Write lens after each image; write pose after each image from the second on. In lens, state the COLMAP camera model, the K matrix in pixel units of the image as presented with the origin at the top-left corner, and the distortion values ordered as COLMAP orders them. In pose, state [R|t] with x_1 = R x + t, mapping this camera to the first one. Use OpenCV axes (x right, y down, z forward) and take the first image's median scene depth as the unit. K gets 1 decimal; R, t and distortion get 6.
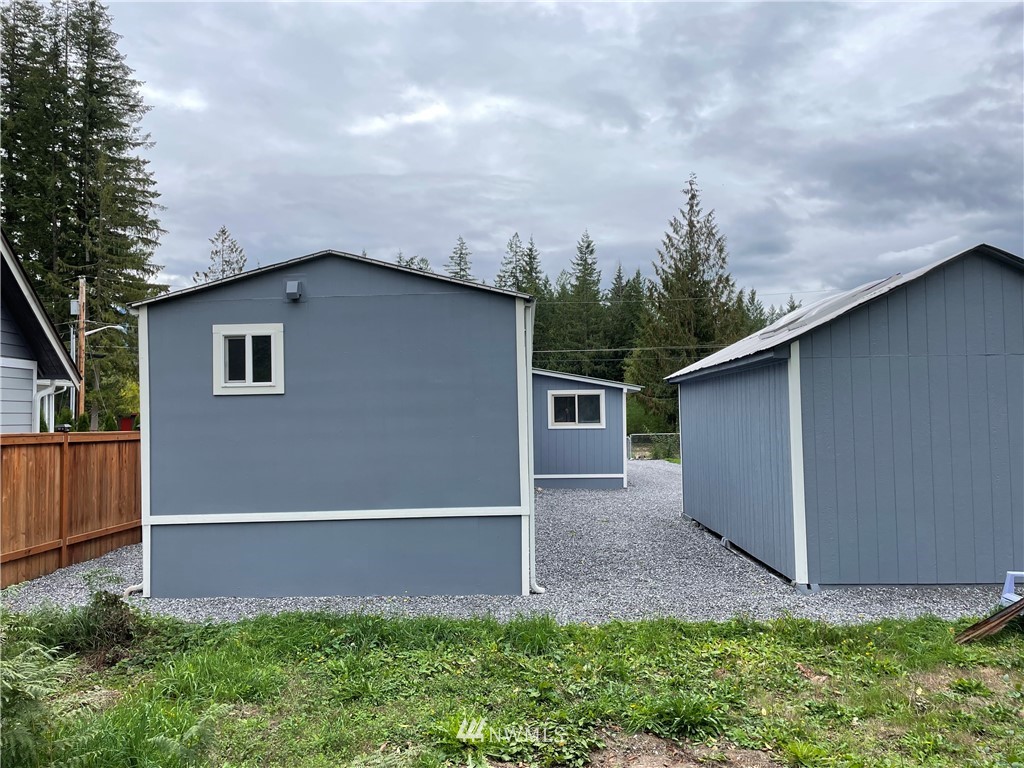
lens RADIAL K [[776.4, 0, 517.7], [0, 776.4, 378.3], [0, 0, 1]] dist [0.097084, -0.119879]
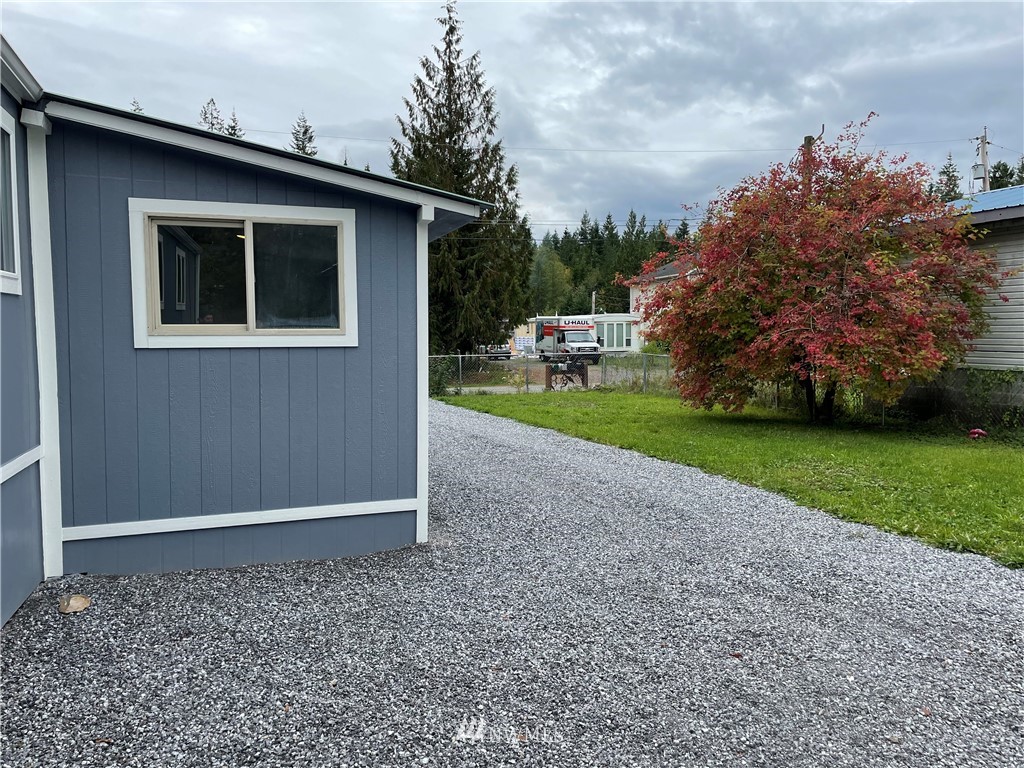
lens RADIAL K [[776.4, 0, 517.7], [0, 776.4, 378.3], [0, 0, 1]] dist [0.097084, -0.119879]
pose [[0.939258, -0.014334, 0.342913, 0.026179], [-0.020743, 0.994930, 0.098406, 0.017574], [-0.342585, -0.099541, 0.934198, 0.267301]]
